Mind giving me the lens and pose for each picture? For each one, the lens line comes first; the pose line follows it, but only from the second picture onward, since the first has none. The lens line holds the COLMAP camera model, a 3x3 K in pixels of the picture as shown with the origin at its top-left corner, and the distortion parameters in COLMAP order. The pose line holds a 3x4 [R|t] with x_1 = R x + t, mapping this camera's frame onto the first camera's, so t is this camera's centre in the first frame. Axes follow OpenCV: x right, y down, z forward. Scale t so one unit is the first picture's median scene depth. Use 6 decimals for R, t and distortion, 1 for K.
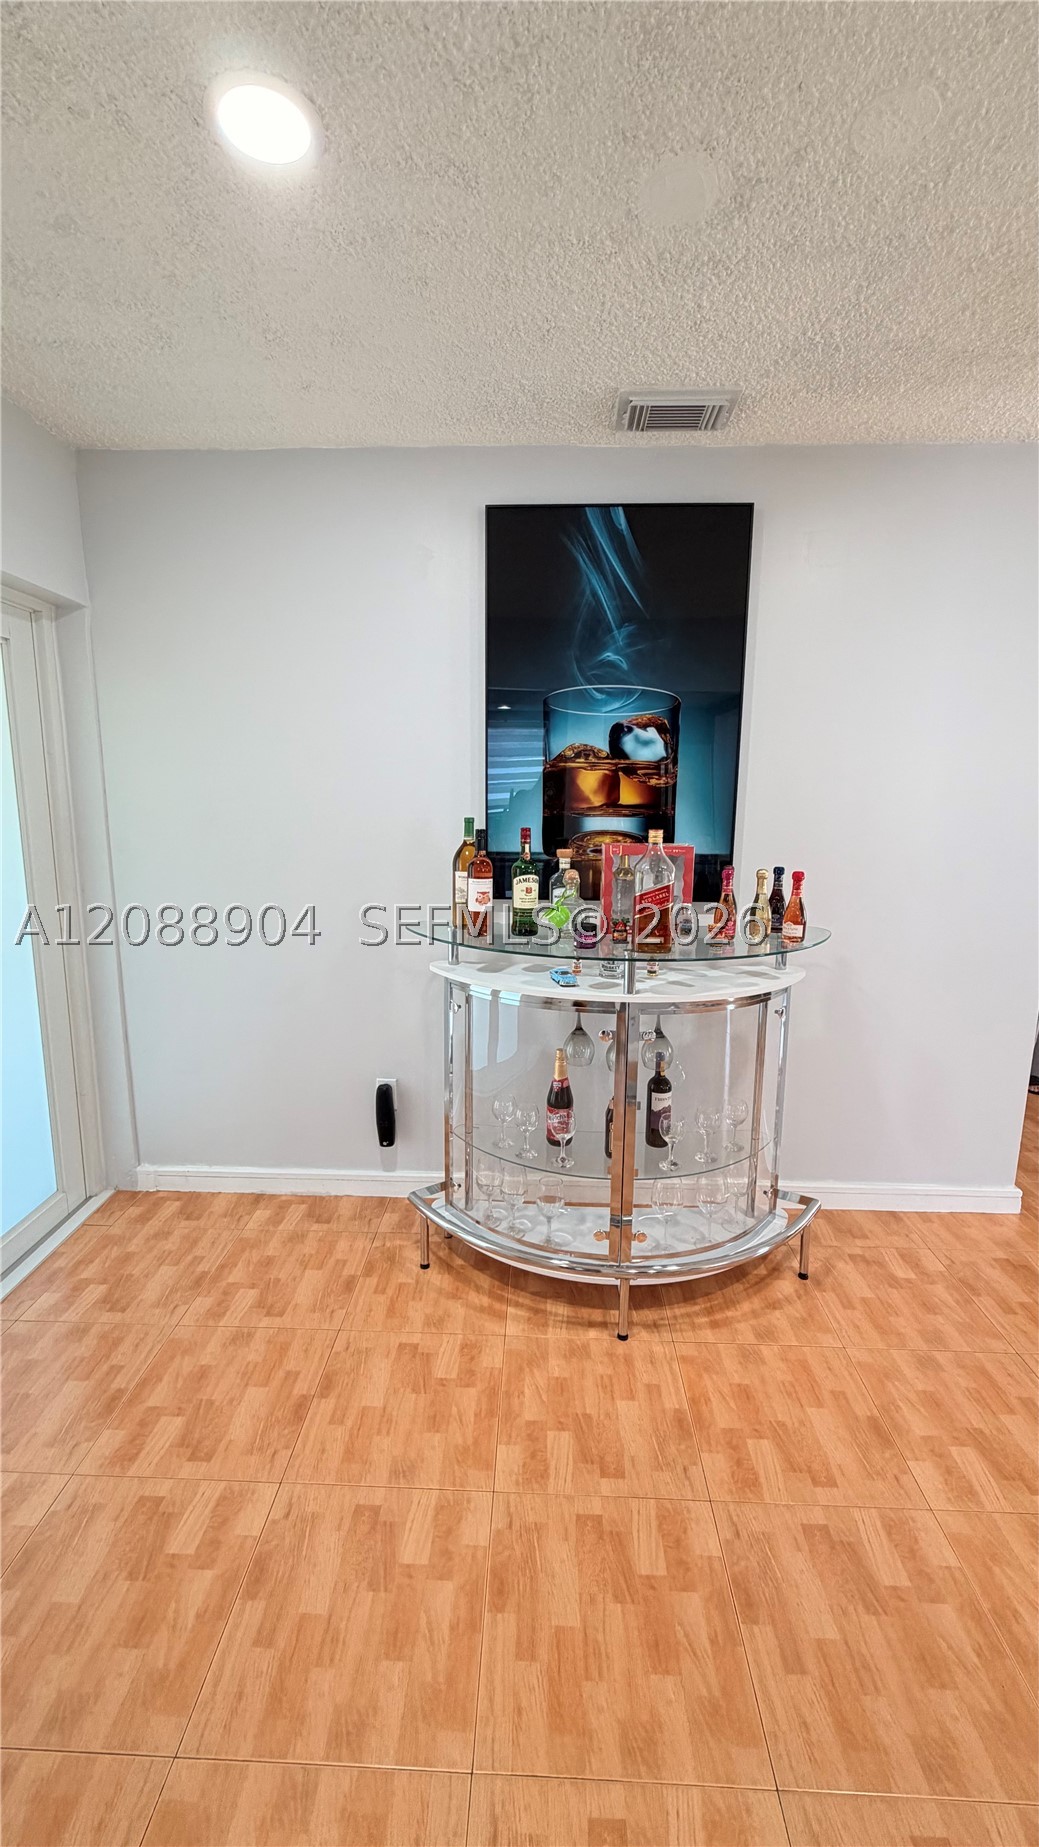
lens RADIAL K [[733.8, 0, 513.8], [0, 733.8, 922.0], [0, 0, 1]] dist [0.002434, -0.000318]
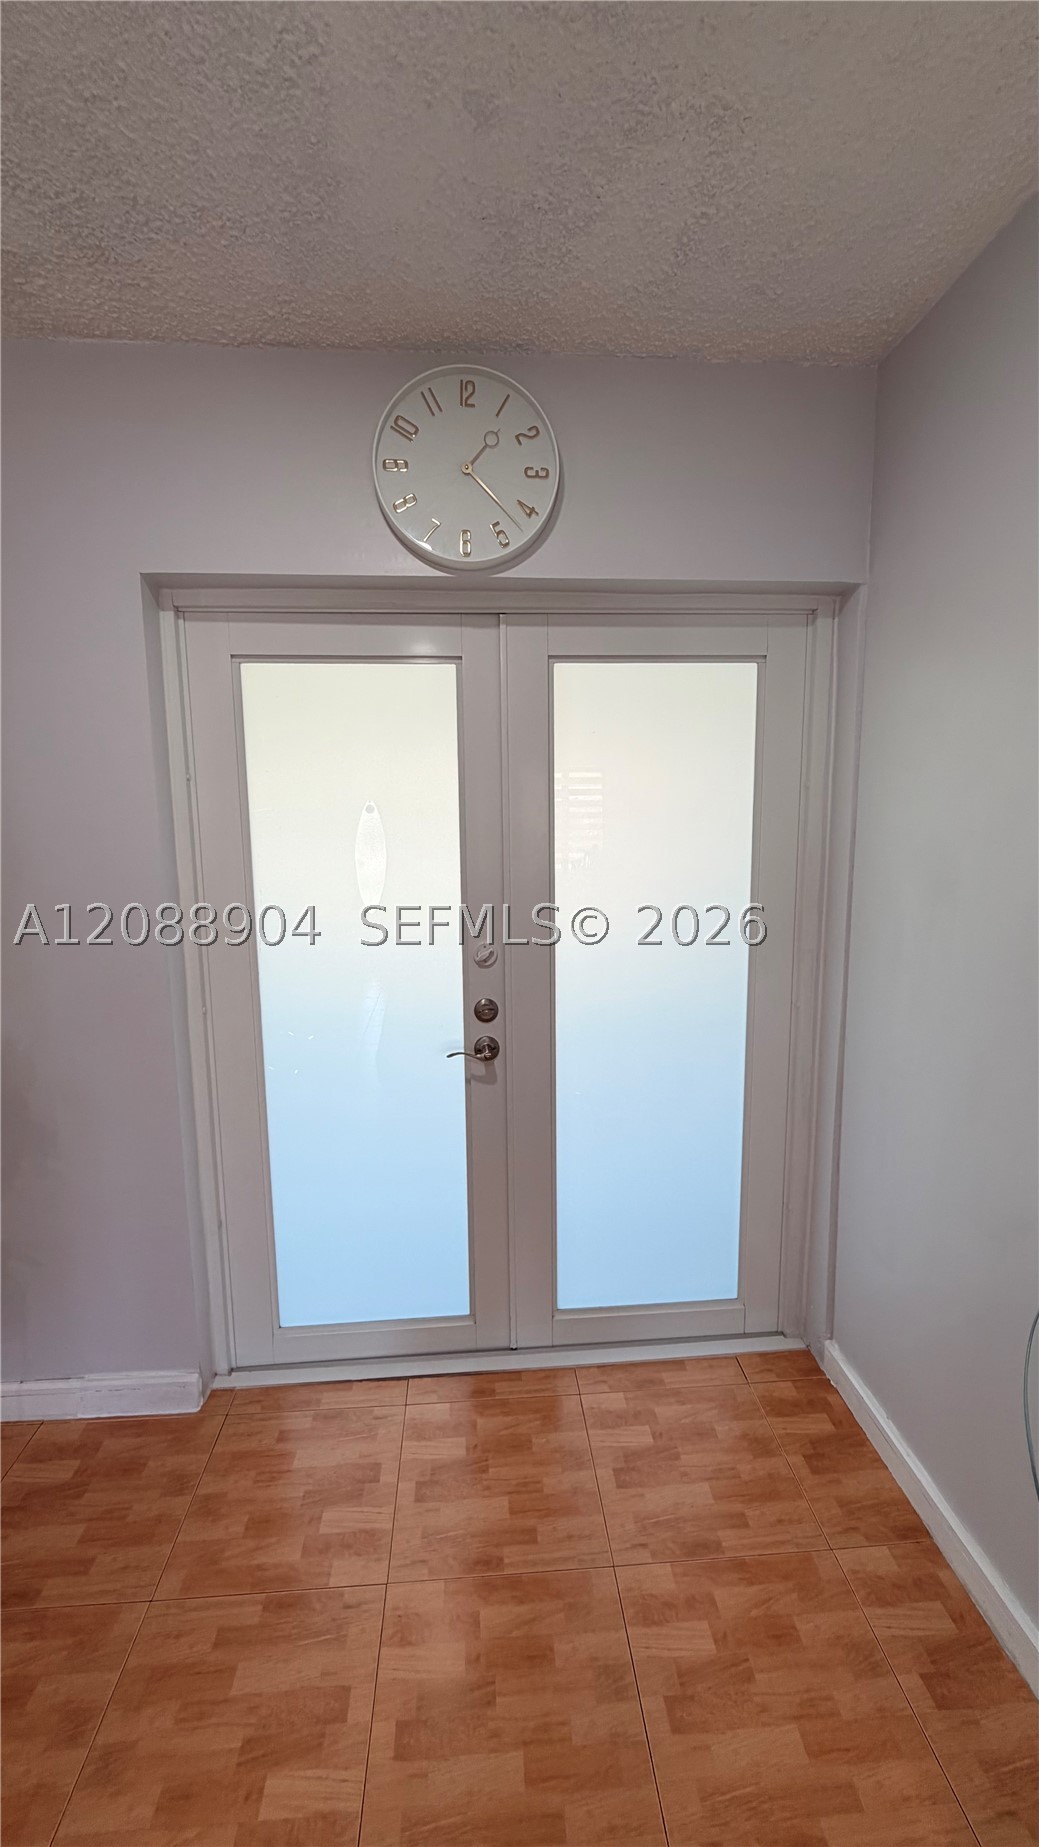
lens RADIAL K [[733.8, 0, 518.2], [0, 733.8, 925.8], [0, 0, 1]] dist [0.002434, -0.000318]
pose [[0.108322, 0.128583, -0.985765, 0.163493], [-0.159203, 0.981045, 0.110474, -0.136833], [0.981285, 0.144970, 0.126739, 0.701689]]
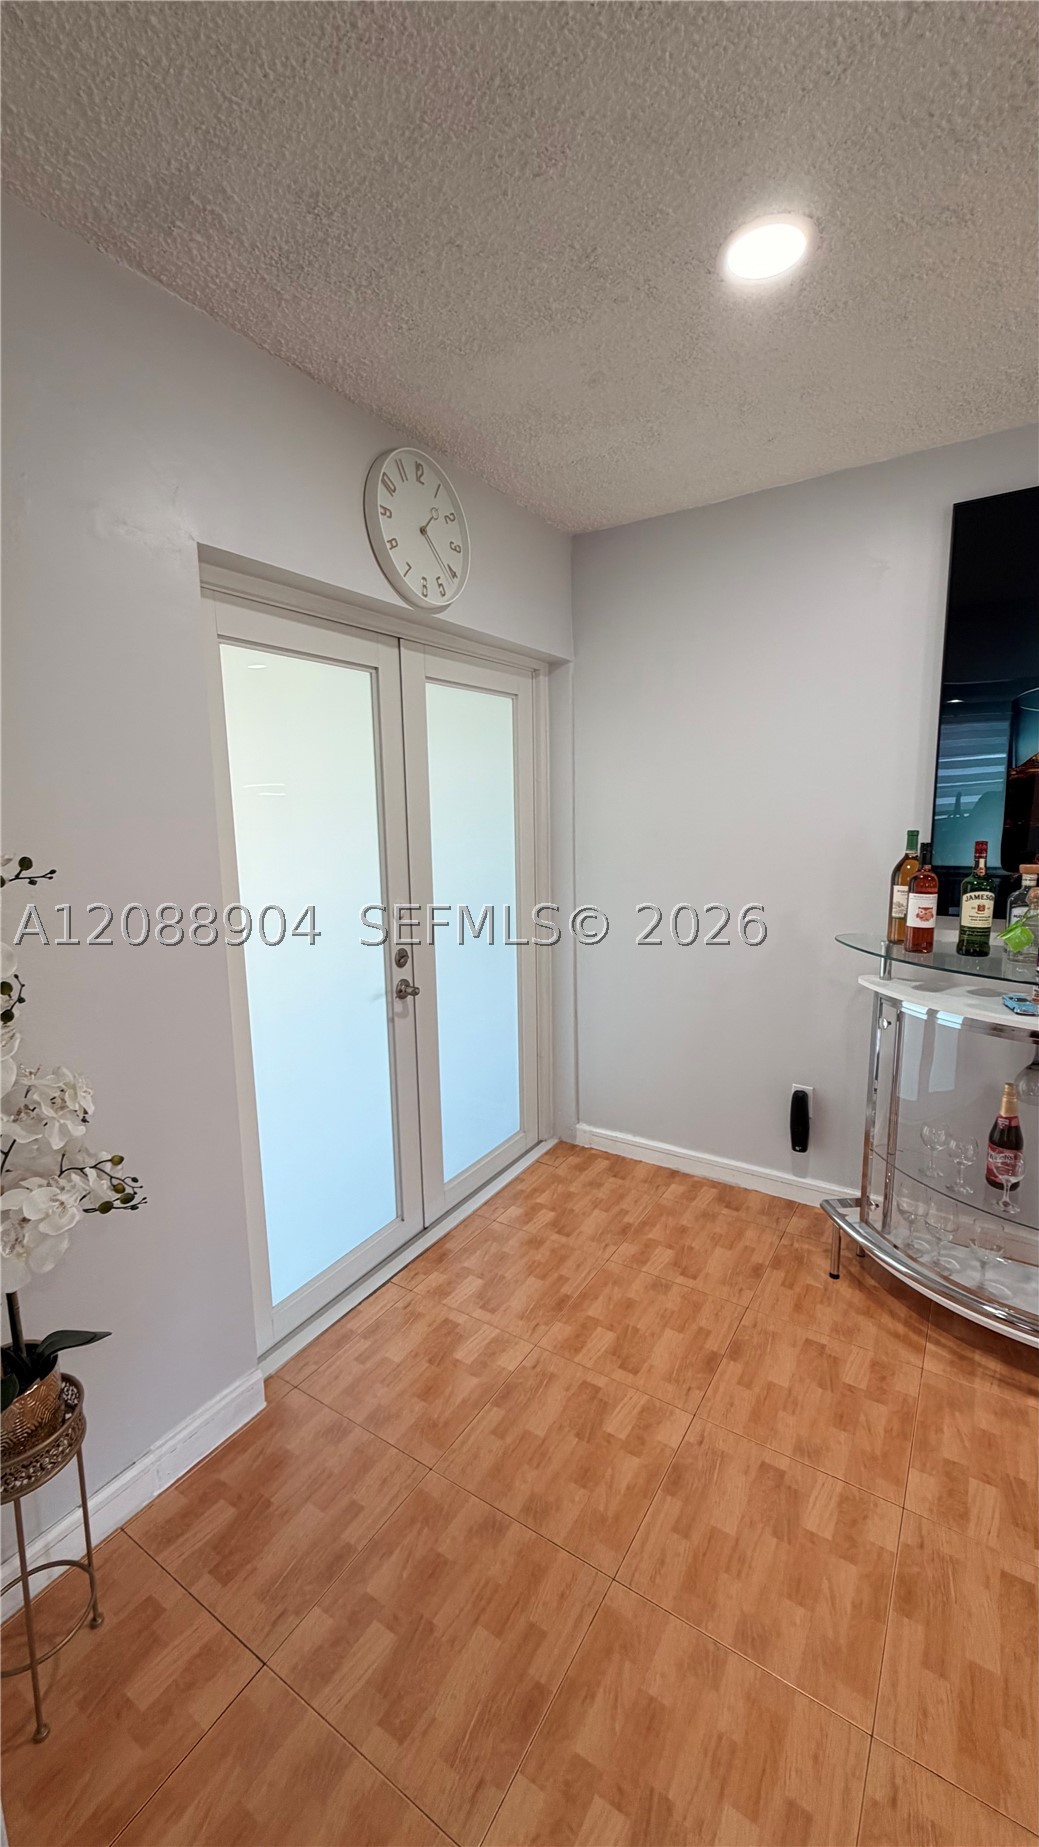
lens RADIAL K [[733.8, 0, 520.5], [0, 733.8, 922.2], [0, 0, 1]] dist [0.002434, -0.000318]
pose [[0.862108, 0.056057, -0.503614, -0.013291], [-0.060679, 0.998131, 0.007229, 0.003889], [0.503078, 0.024326, 0.863898, -0.106844]]
